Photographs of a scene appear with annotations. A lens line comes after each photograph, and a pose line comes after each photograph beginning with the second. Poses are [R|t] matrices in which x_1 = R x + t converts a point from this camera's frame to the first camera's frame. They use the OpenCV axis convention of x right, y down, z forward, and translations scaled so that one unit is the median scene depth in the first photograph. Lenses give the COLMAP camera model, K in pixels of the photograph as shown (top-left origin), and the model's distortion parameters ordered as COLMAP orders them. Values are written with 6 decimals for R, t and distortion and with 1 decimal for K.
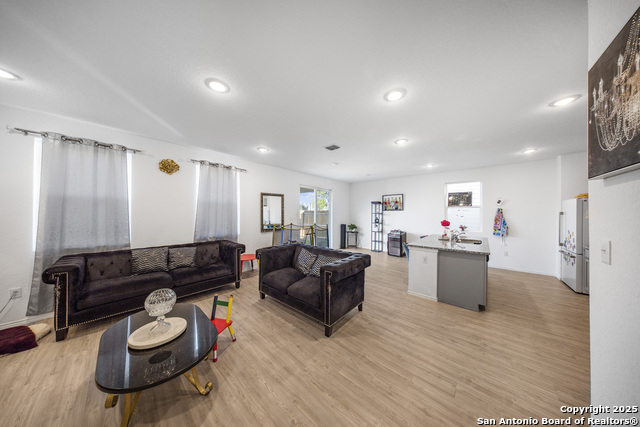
lens RADIAL K [[185.0, 0, 321.7], [0, 185.0, 213.0], [0, 0, 1]] dist [-0.002124, -0.000057]
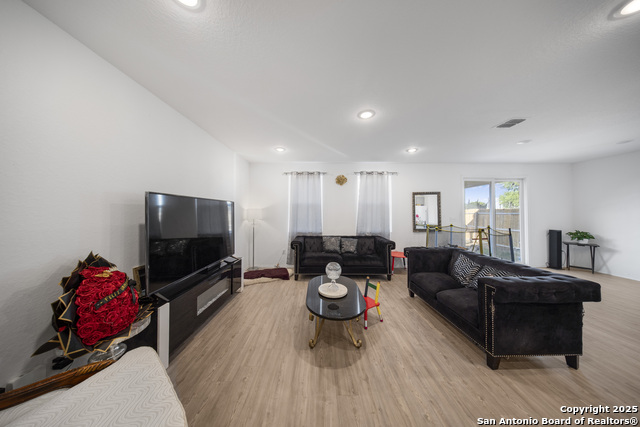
lens RADIAL K [[180.0, 0, 318.2], [0, 180.0, 209.4], [0, 0, 1]] dist [-0.000951, -0.000072]
pose [[0.667095, -0.016455, -0.744791, 0.081379], [0.002826, 0.999805, -0.019558, -0.000381], [0.744967, 0.010943, 0.667011, -0.048816]]
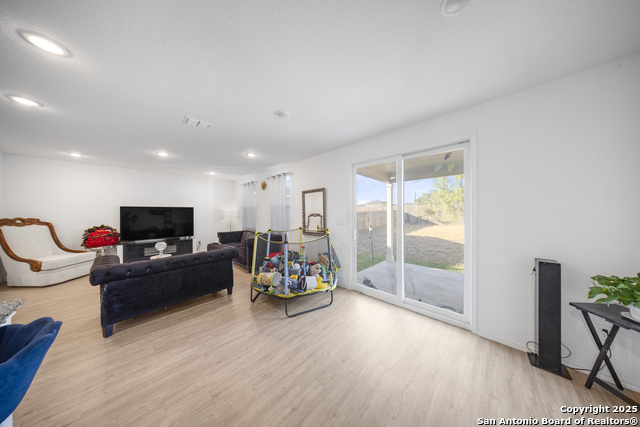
lens RADIAL K [[180.0, 0, 320.0], [0, 180.0, 213.5], [0, 0, 1]] dist [-0.001047, -0.000076]
pose [[-0.037159, 0.000445, -0.999309, 0.818495], [0.002569, 0.999997, 0.000349, 0.000761], [0.999306, -0.002555, -0.037160, 1.647577]]
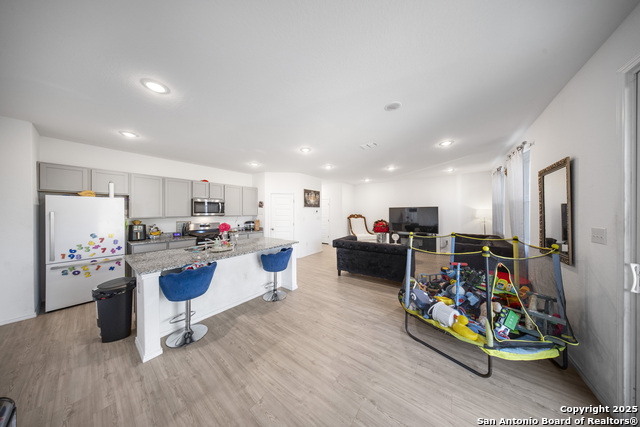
lens RADIAL K [[179.4, 0, 318.6], [0, 179.4, 212.7], [0, 0, 1]] dist [0.000976, -0.000008]
pose [[-0.997415, -0.000285, -0.071856, 0.431505], [-0.000493, 0.999996, 0.002881, -0.004082], [0.071855, 0.002909, -0.997411, 2.112584]]
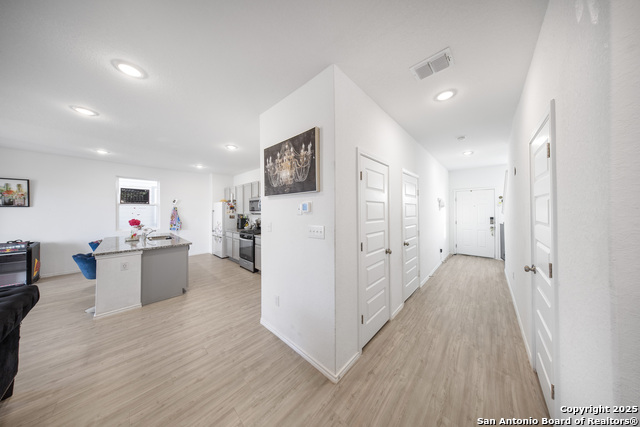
lens RADIAL K [[180.0, 0, 318.2], [0, 180.0, 209.4], [0, 0, 1]] dist [-0.000951, -0.000072]
pose [[0.028997, 0.004478, 0.999569, -0.236135], [0.002038, 0.999988, -0.004539, -0.003269], [-0.999577, 0.002169, 0.028987, 0.082822]]
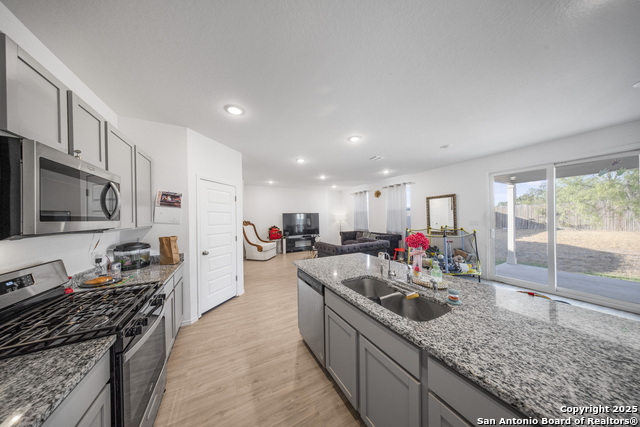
lens RADIAL K [[182.5, 0, 316.0], [0, 182.5, 218.5], [0, 0, 1]] dist [0.001041, 0.000126]
pose [[-0.363028, 0.007097, -0.931751, 1.355708], [0.014694, 0.999890, 0.001891, 0.005807], [0.931662, -0.013004, -0.363092, 1.147705]]
